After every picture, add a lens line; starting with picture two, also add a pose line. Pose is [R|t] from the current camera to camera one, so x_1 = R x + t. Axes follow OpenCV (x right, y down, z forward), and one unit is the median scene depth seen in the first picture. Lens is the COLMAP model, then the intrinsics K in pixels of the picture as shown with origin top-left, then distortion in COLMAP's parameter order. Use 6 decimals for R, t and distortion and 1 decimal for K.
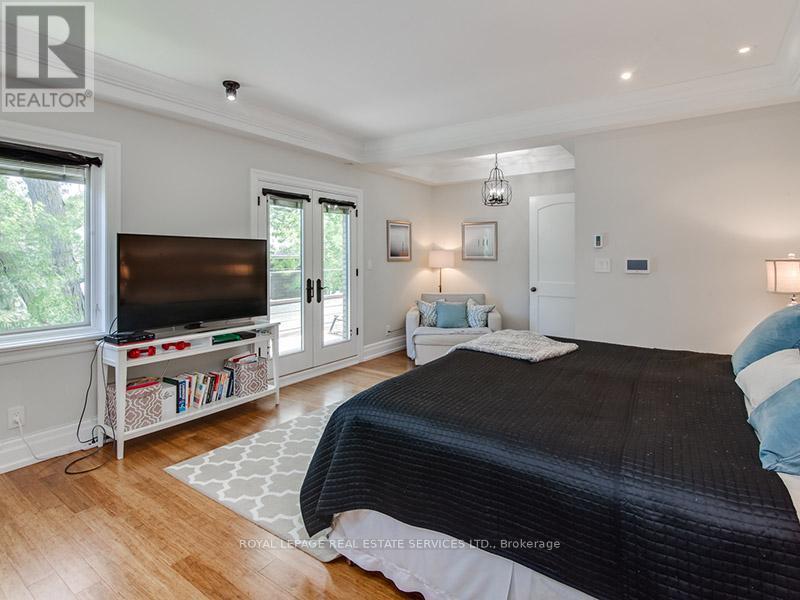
lens RADIAL K [[419.9, 0, 402.4], [0, 419.9, 257.3], [0, 0, 1]] dist [0.001932, -0.000053]
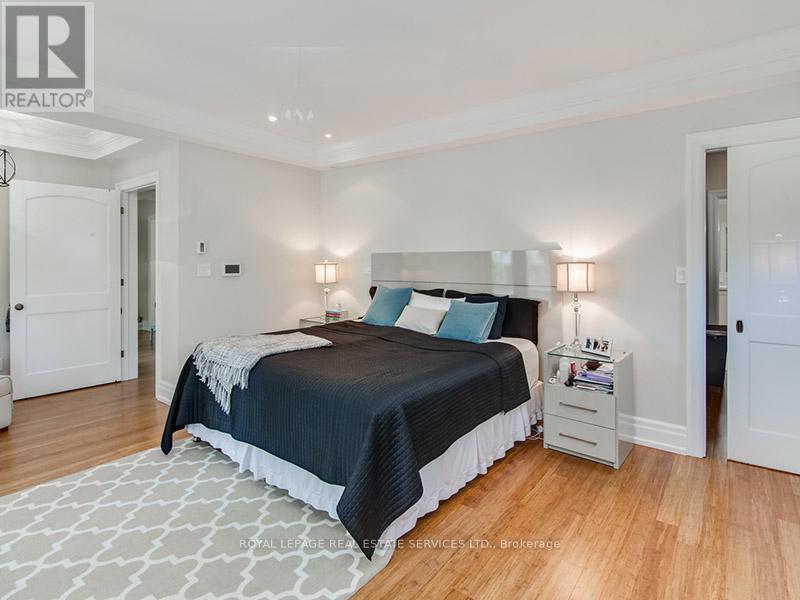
lens RADIAL K [[435.1, 0, 399.2], [0, 435.1, 257.6], [0, 0, 1]] dist [0.000045, -0.001210]
pose [[0.054501, 0.008450, 0.998478, -0.547952], [0.002318, 0.999960, -0.008589, -0.002072], [-0.998511, 0.002783, 0.054479, 0.401877]]
